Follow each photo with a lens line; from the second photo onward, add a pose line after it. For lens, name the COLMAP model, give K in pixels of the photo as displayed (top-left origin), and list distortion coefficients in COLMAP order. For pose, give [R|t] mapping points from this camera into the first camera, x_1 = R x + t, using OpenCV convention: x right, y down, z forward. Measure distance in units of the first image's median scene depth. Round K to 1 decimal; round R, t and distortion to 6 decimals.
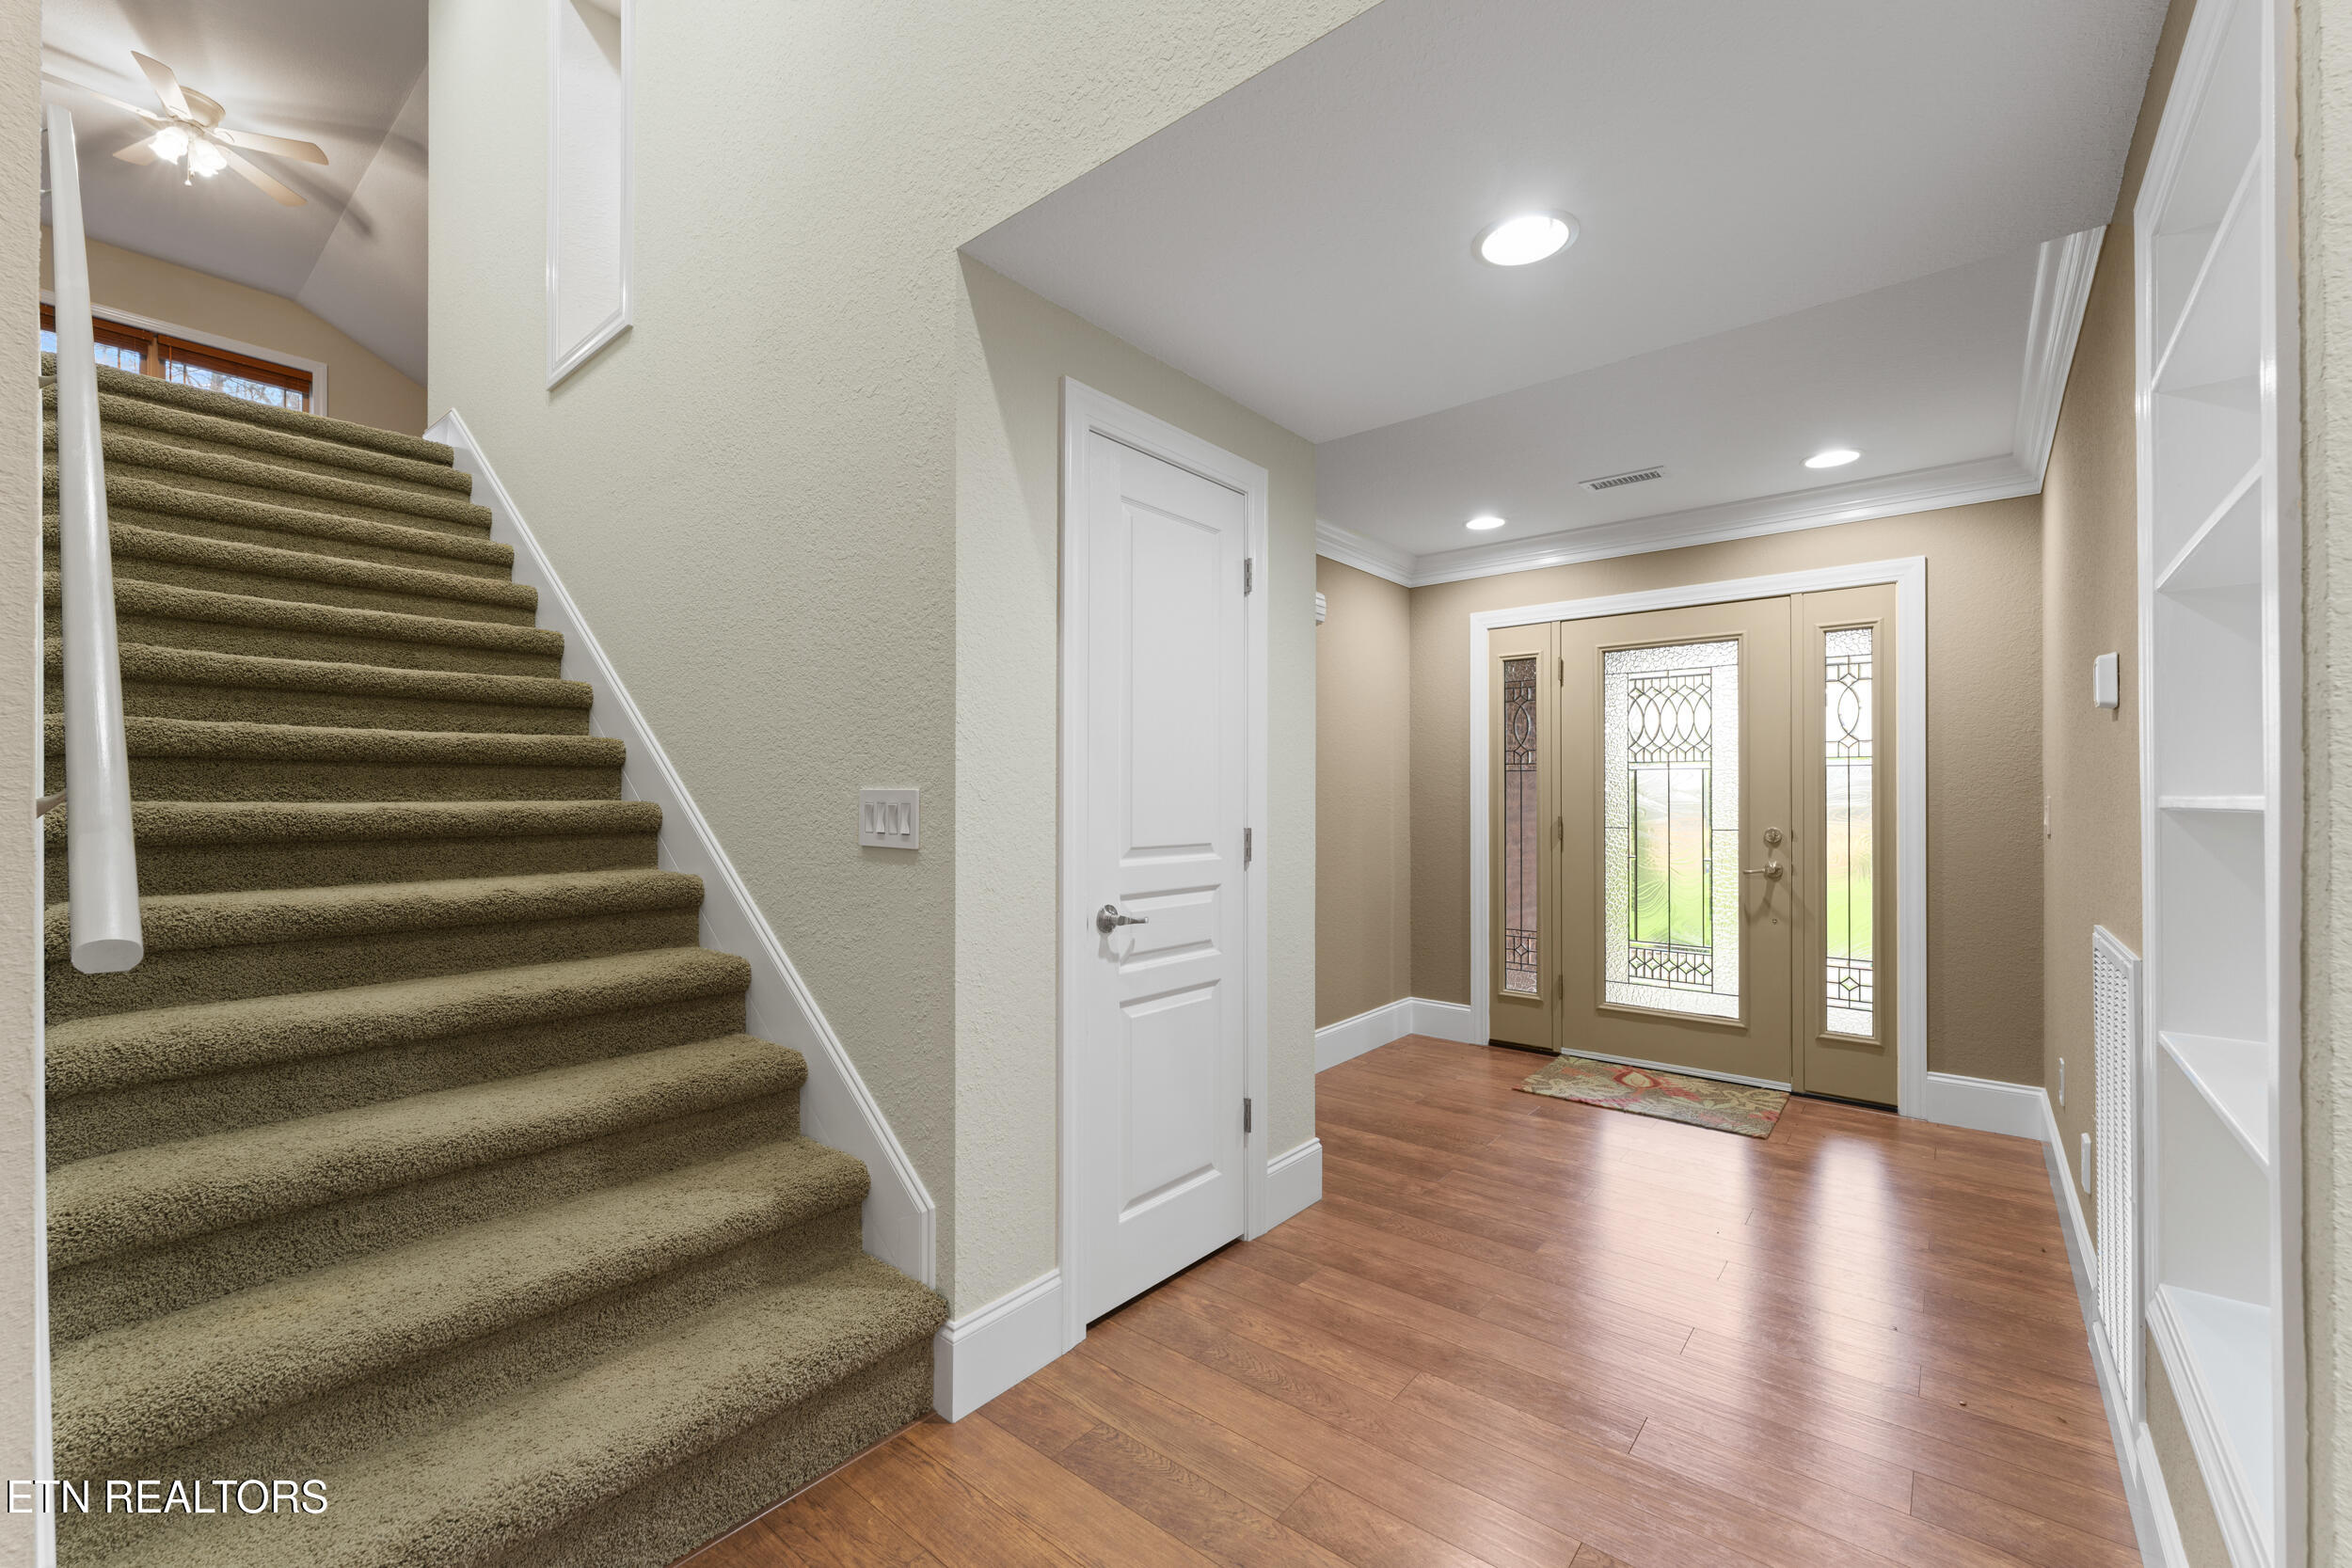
lens RADIAL K [[956.9, 0, 1173.6], [0, 956.9, 790.4], [0, 0, 1]] dist [-0.001862, -0.000444]
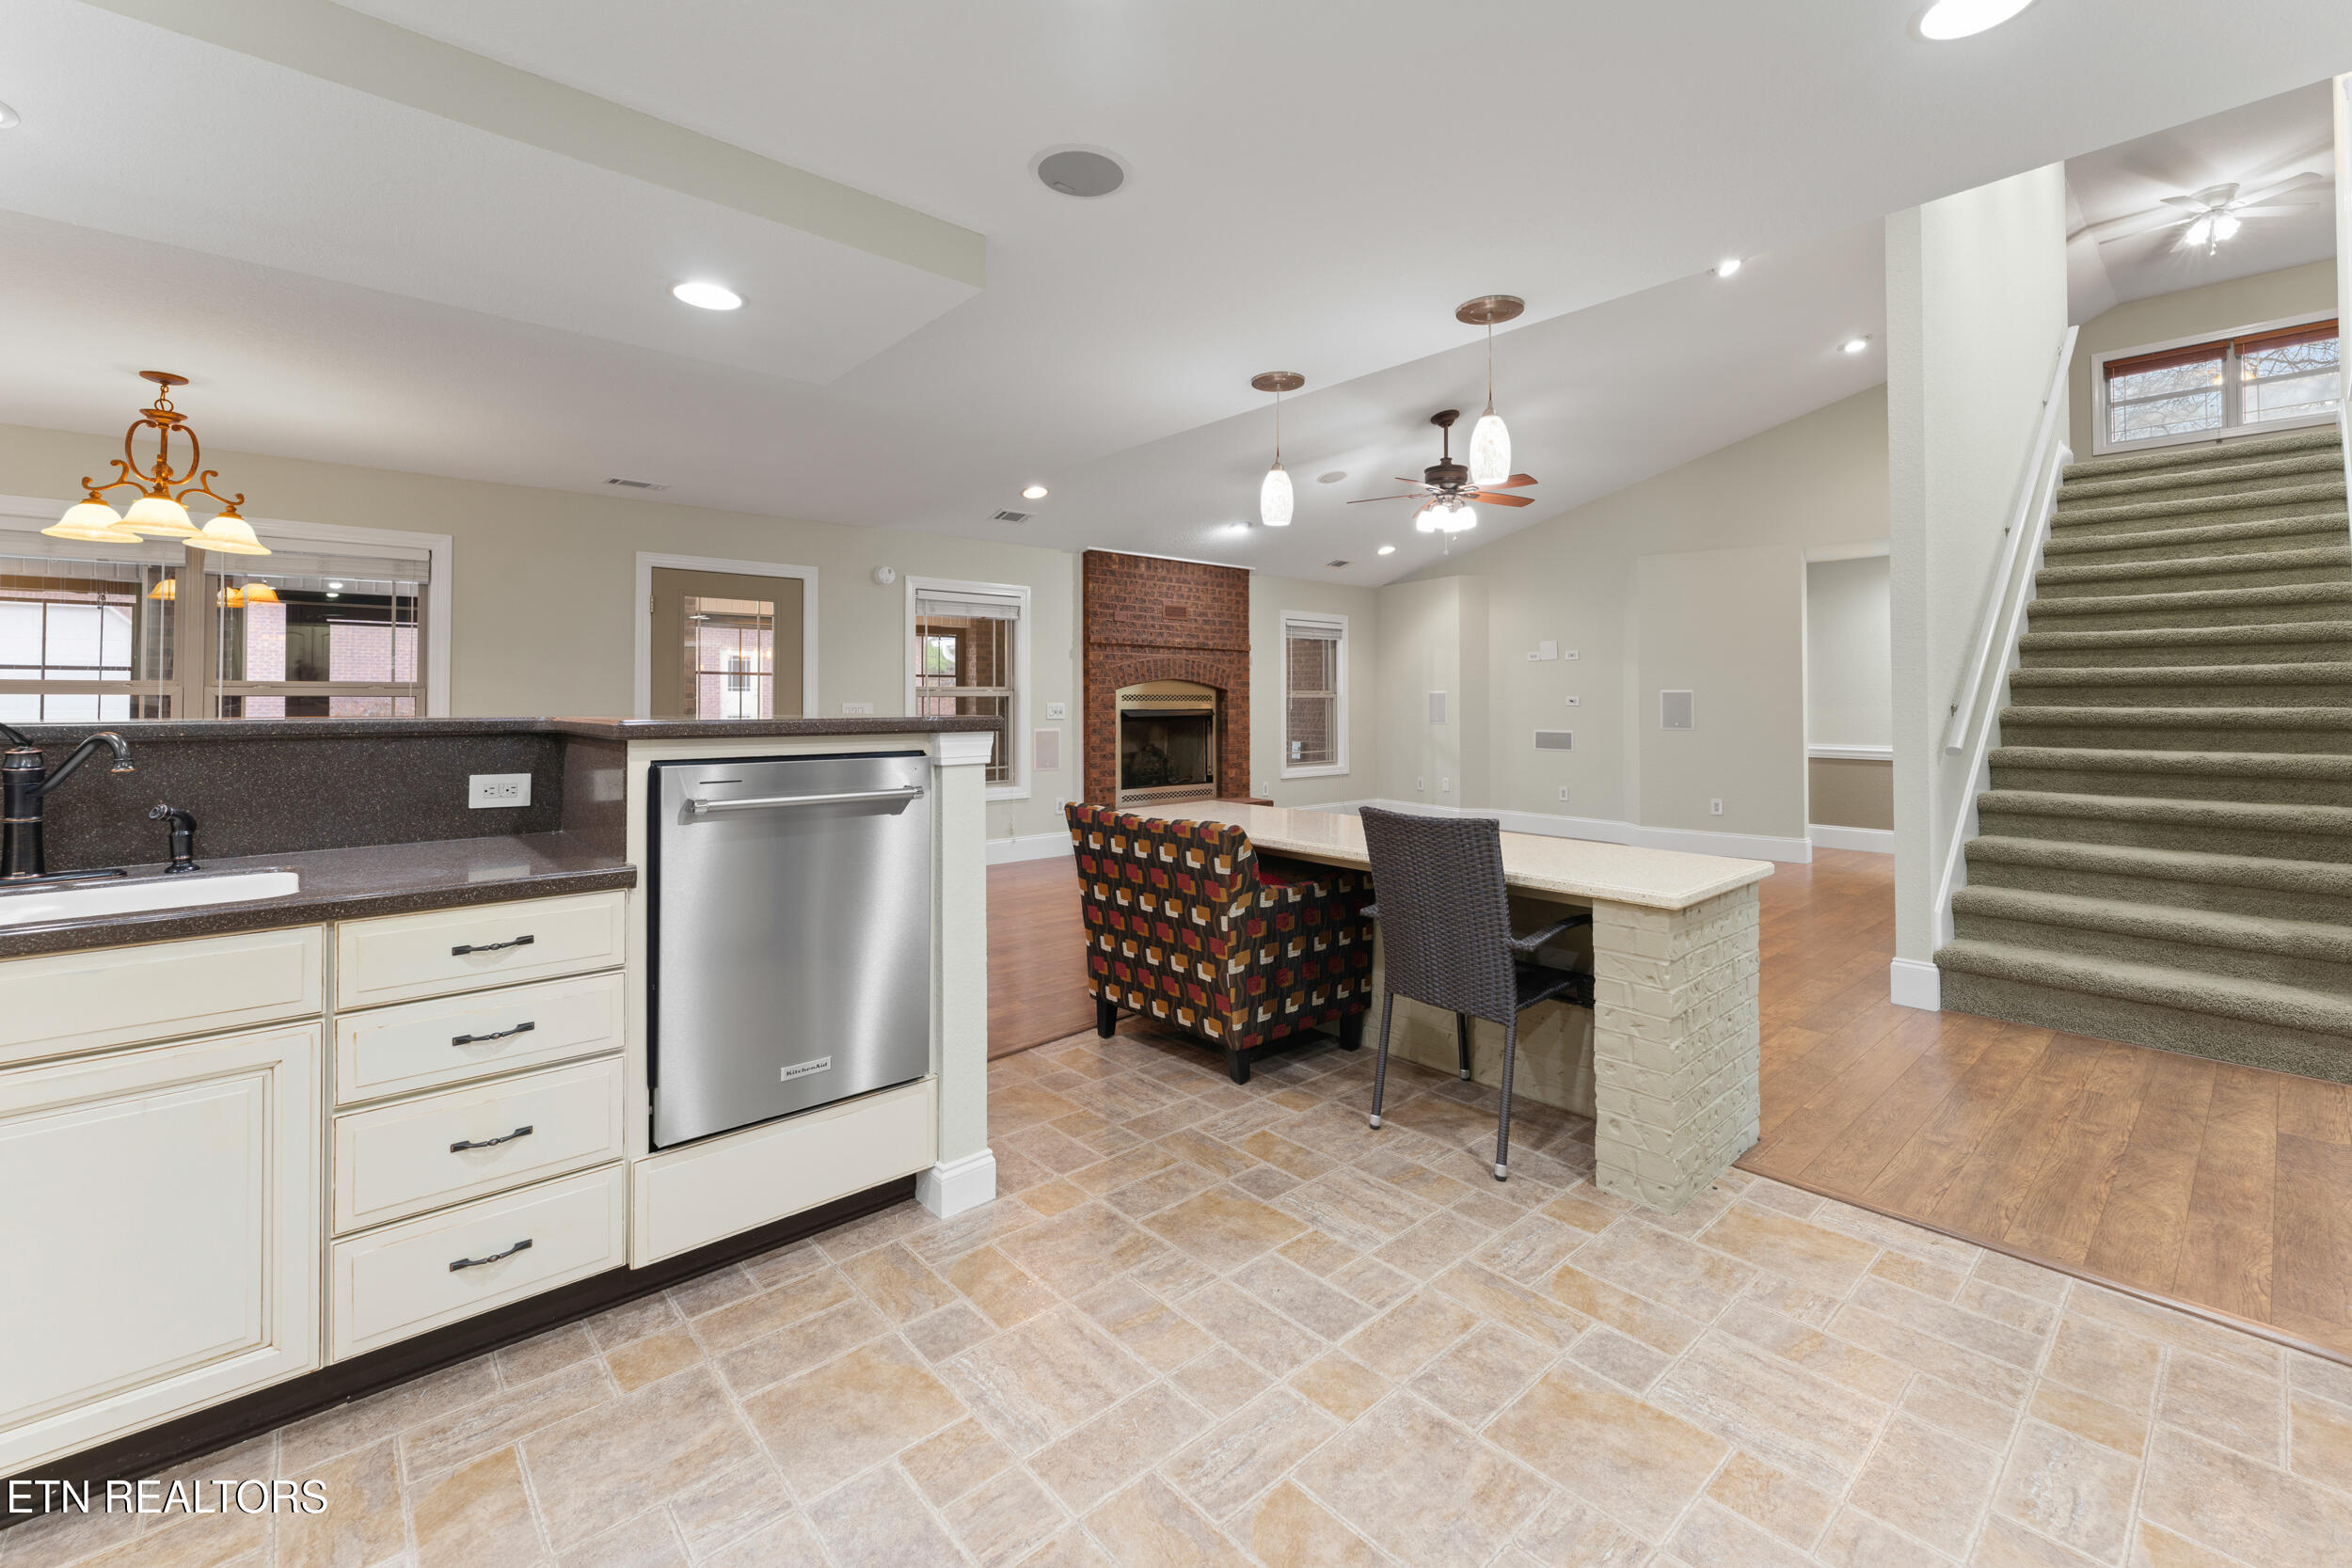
lens RADIAL K [[983.1, 0, 1172.4], [0, 983.1, 692.5], [0, 0, 1]] dist [-0.000362, 0.000031]
pose [[-0.158845, -0.007860, -0.987272, 0.842318], [0.007972, 0.999925, -0.009243, -0.009101], [0.987271, -0.009339, -0.158770, -0.363461]]
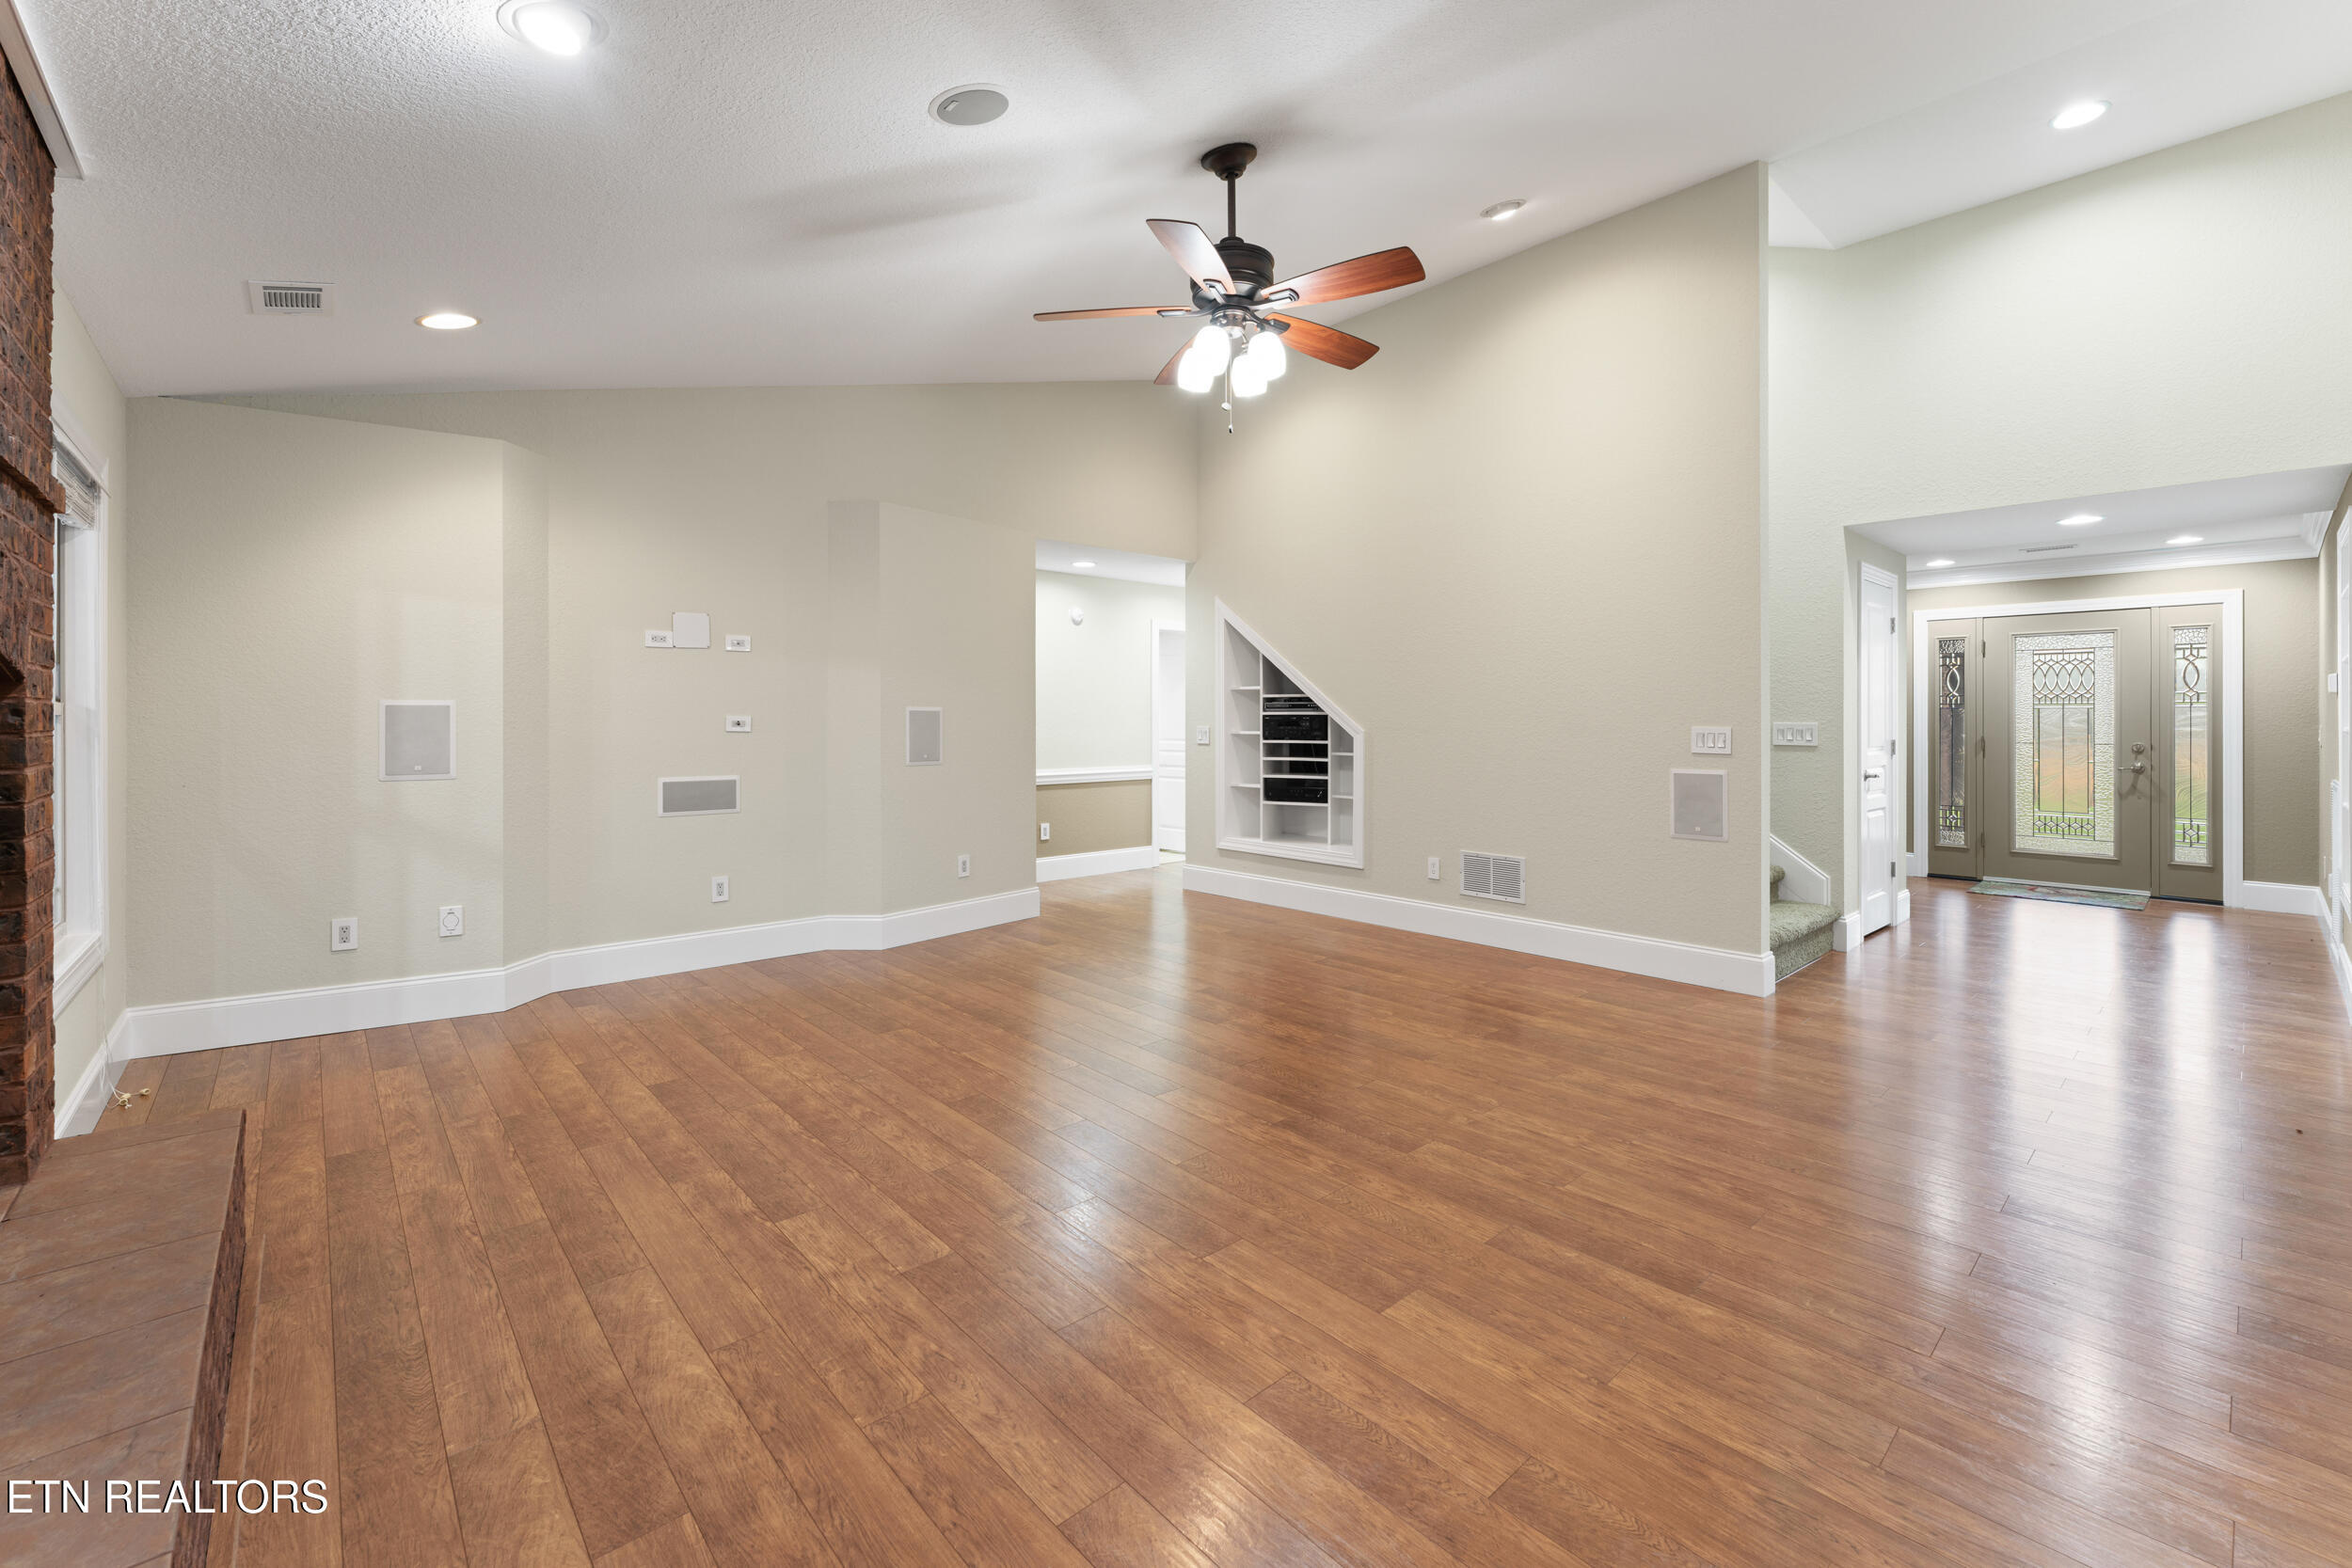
lens RADIAL K [[970.9, 0, 1172.5], [0, 970.9, 717.9], [0, 0, 1]] dist [-0.000209, 0.000032]
pose [[0.988664, -0.000005, -0.150147, -0.854428], [0.000716, 0.999989, 0.004676, -0.016417], [0.150146, -0.004731, 0.988653, -1.017951]]
